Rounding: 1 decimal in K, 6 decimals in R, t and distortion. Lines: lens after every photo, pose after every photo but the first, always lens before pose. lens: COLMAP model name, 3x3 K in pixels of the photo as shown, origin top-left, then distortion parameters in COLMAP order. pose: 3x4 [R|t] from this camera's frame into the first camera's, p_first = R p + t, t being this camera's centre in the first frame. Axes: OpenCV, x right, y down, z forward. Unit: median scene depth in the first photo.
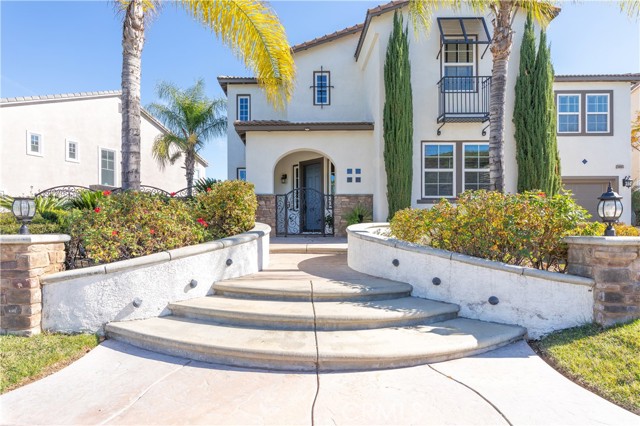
lens RADIAL K [[348.2, 0, 295.9], [0, 348.2, 225.2], [0, 0, 1]] dist [-0.001144, -0.000382]
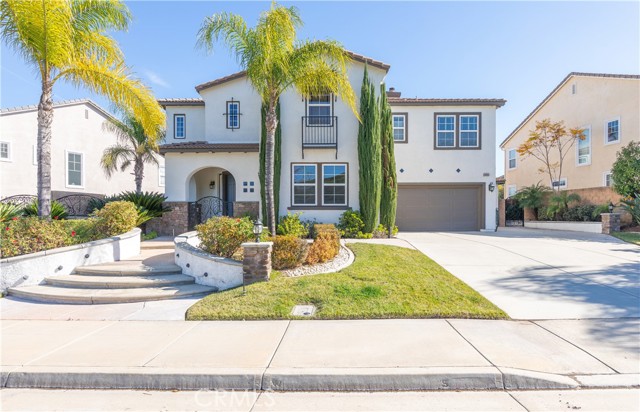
lens RADIAL K [[373.3, 0, 320.0], [0, 373.3, 212.7], [0, 0, 1]] dist [0.000234, 0.000909]
pose [[0.999631, -0.003791, 0.026895, 0.435491], [0.003794, 0.999993, -0.000073, -0.051016], [-0.026894, 0.000175, 0.999638, -0.434946]]
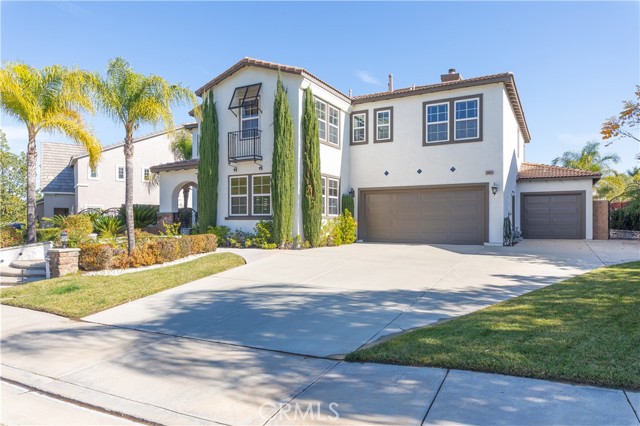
lens RADIAL K [[420.2, 0, 320.0], [0, 420.2, 213.0], [0, 0, 1]] dist [0.000425, -0.000056]
pose [[0.885034, -0.011735, -0.465378, 1.500671], [0.008147, 0.999920, -0.009721, -0.070503], [0.465455, 0.004812, 0.885059, -0.345329]]
